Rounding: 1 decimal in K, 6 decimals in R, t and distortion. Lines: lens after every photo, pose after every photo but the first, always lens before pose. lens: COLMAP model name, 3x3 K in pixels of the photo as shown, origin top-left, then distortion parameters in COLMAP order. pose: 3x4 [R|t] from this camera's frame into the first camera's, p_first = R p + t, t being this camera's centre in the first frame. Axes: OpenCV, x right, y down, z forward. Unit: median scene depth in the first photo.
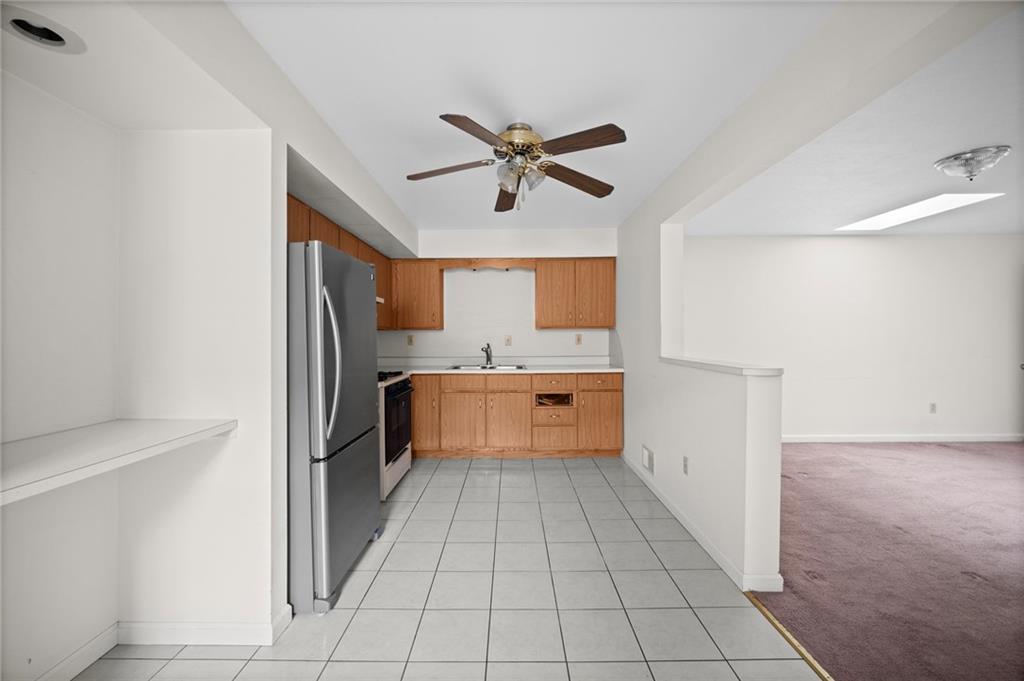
lens RADIAL K [[403.4, 0, 512.0], [0, 403.4, 340.5], [0, 0, 1]] dist [0.002358, 0.000188]
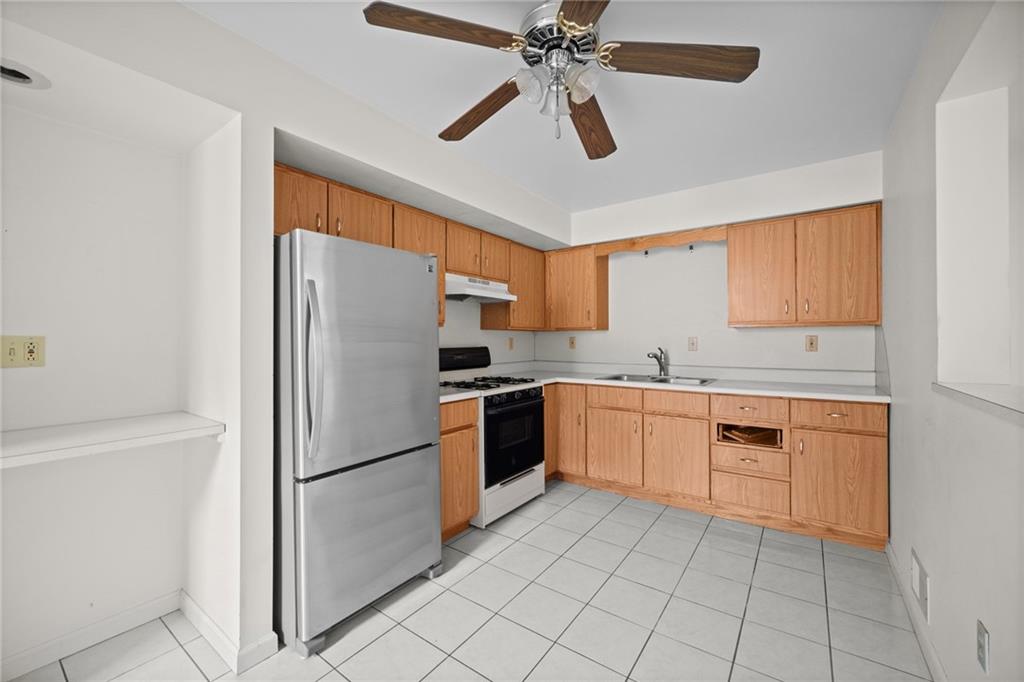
lens RADIAL K [[412.1, 0, 507.7], [0, 412.1, 339.5], [0, 0, 1]] dist [-0.000780, -0.000178]
pose [[0.815322, 0.003034, -0.579000, 0.172640], [-0.006836, 0.999967, -0.004387, -0.002837], [0.578968, 0.007535, 0.815316, 0.227622]]
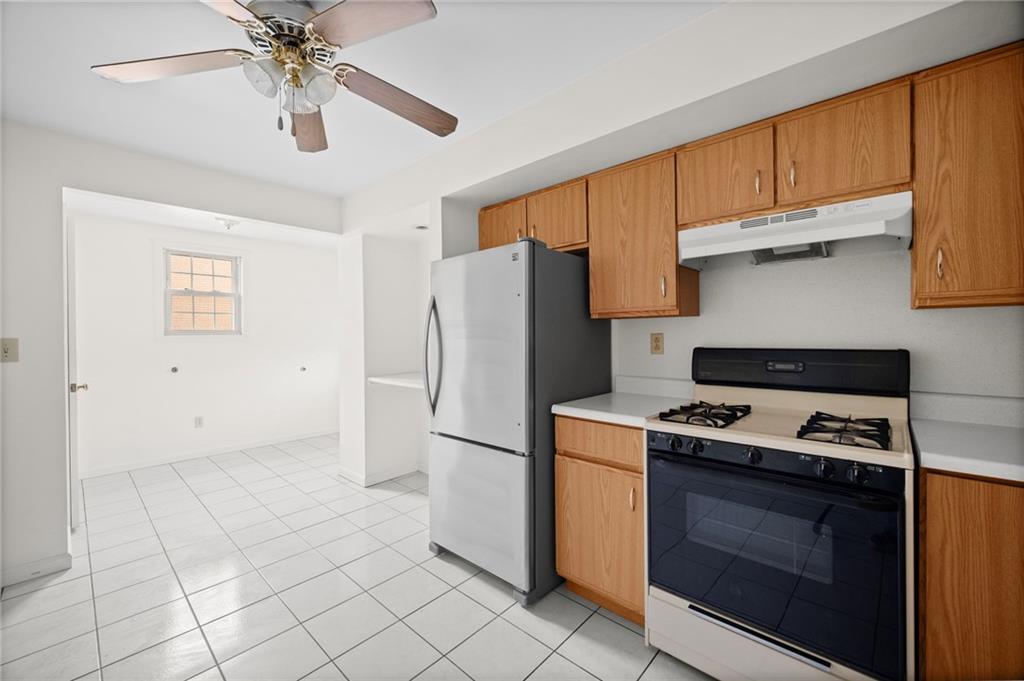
lens RADIAL K [[412.1, 0, 507.7], [0, 412.1, 339.0], [0, 0, 1]] dist [-0.000780, -0.000178]
pose [[-0.673989, 0.013426, -0.738619, 0.144054], [0.003999, 0.999886, 0.014526, -0.007484], [0.738730, 0.006837, -0.673966, 0.900360]]
